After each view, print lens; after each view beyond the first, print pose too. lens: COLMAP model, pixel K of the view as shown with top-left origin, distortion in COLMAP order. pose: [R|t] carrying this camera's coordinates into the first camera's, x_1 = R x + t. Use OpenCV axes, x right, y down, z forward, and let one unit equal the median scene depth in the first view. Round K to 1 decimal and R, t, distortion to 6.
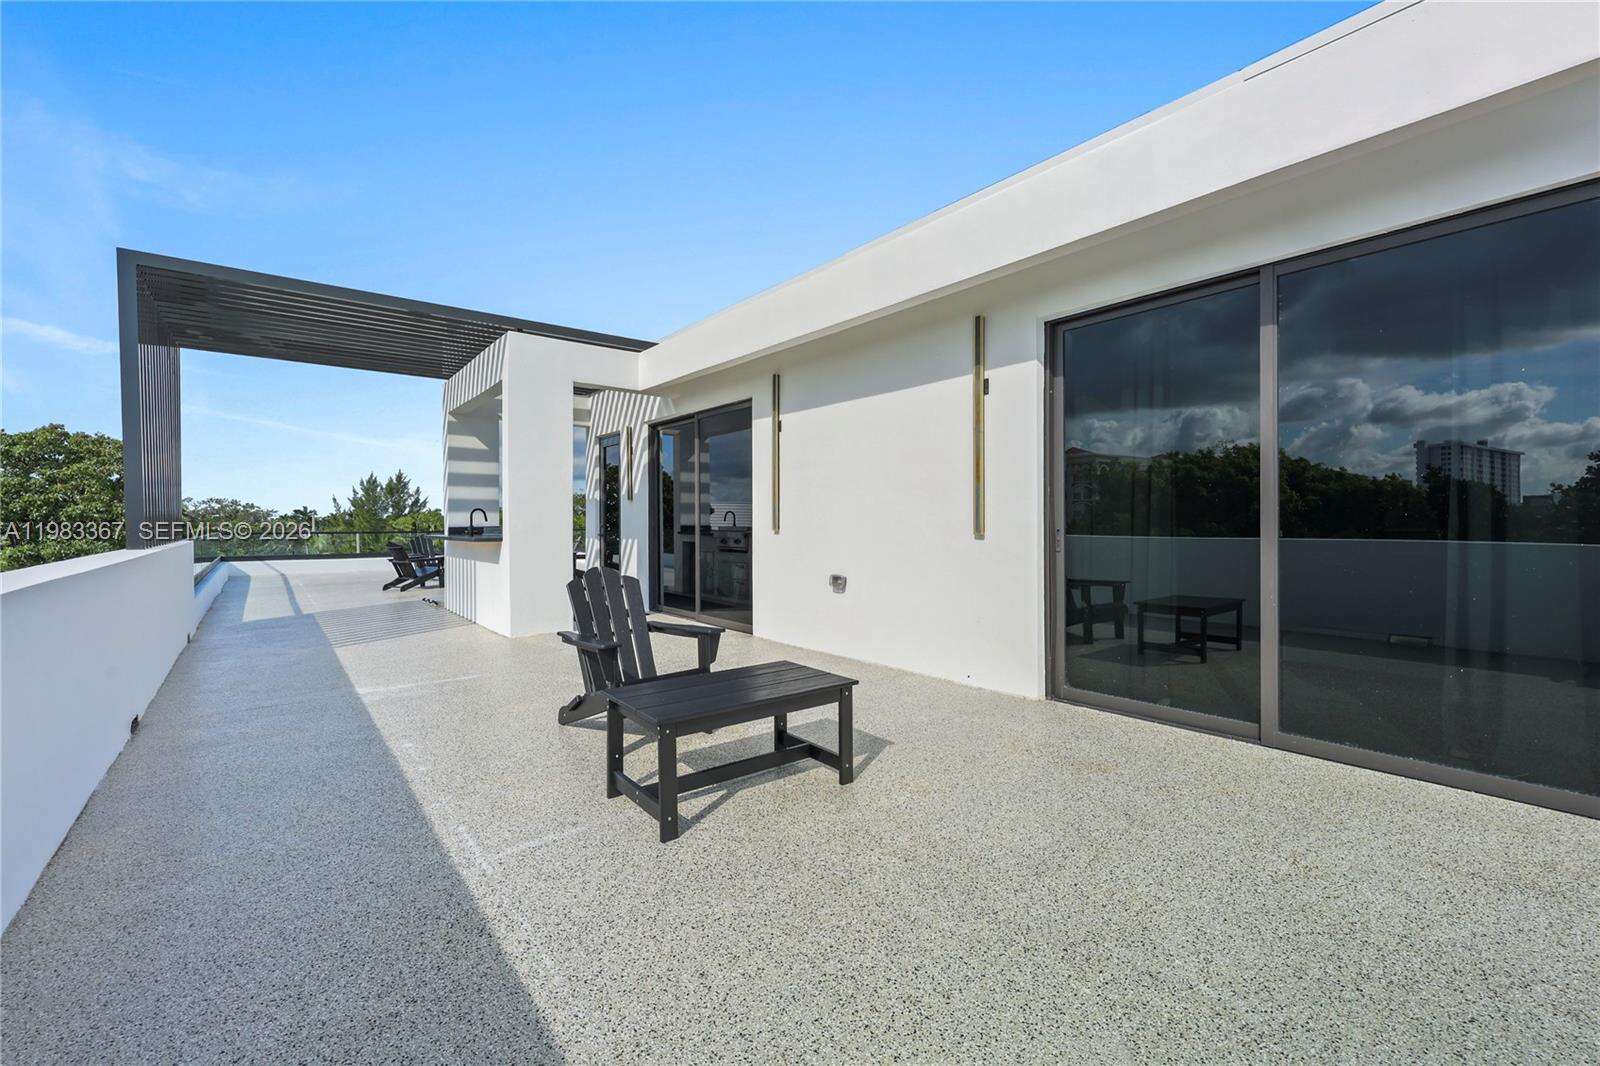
lens RADIAL K [[661.1, 0, 793.1], [0, 661.1, 517.1], [0, 0, 1]] dist [-0.000636, 0.000077]
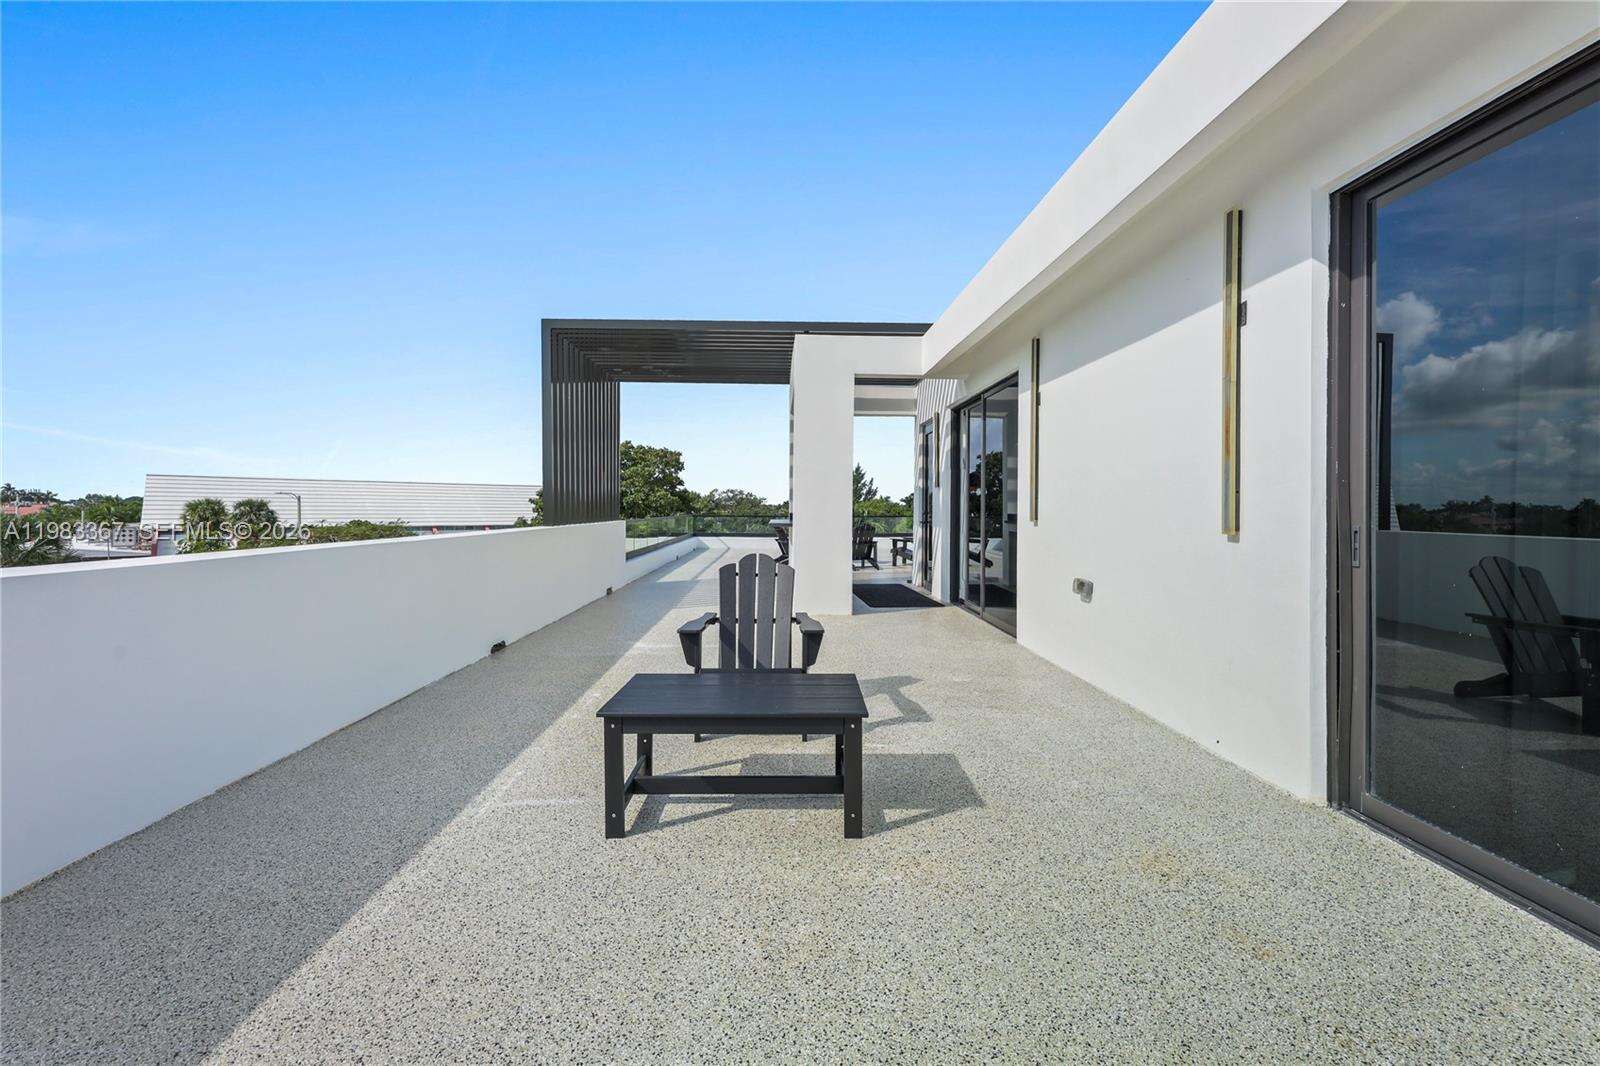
lens RADIAL K [[652.0, 0, 799.6], [0, 652.0, 499.3], [0, 0, 1]] dist [-0.000115, 0.000585]
pose [[0.805223, -0.000036, -0.592973, 0.345351], [-0.004309, 0.999973, -0.005913, -0.003627], [0.592957, 0.007317, 0.805201, 0.218909]]
